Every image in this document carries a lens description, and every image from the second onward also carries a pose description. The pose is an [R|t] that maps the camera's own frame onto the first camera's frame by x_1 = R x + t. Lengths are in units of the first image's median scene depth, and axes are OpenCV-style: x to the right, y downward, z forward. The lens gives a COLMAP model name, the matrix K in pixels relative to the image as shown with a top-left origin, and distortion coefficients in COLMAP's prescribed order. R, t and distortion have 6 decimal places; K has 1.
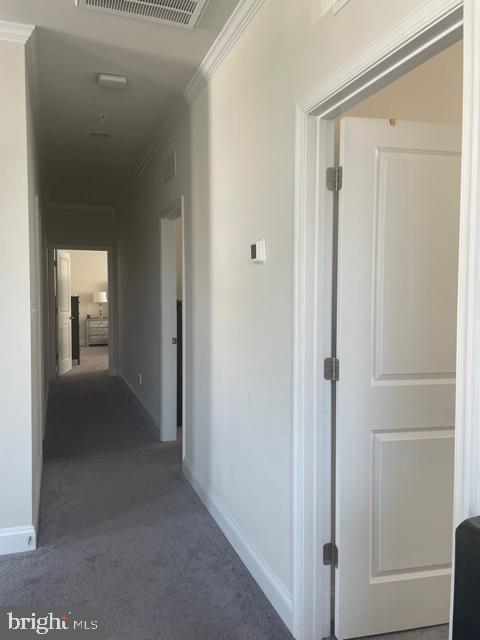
lens RADIAL K [[485.6, 0, 249.4], [0, 485.6, 322.4], [0, 0, 1]] dist [0.110140, -0.147476]
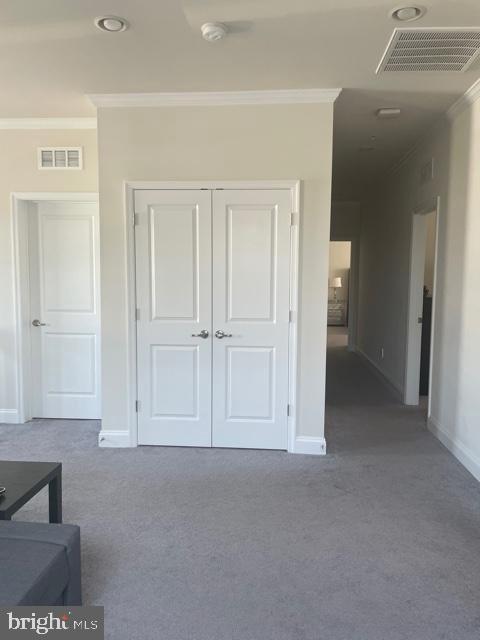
lens RADIAL K [[485.6, 0, 249.4], [0, 485.6, 322.4], [0, 0, 1]] dist [0.110140, -0.147476]
pose [[0.902443, 0.047371, -0.428197, -0.028405], [-0.034624, 0.998696, 0.037514, 0.018297], [0.429416, -0.019028, 0.902906, -0.320288]]
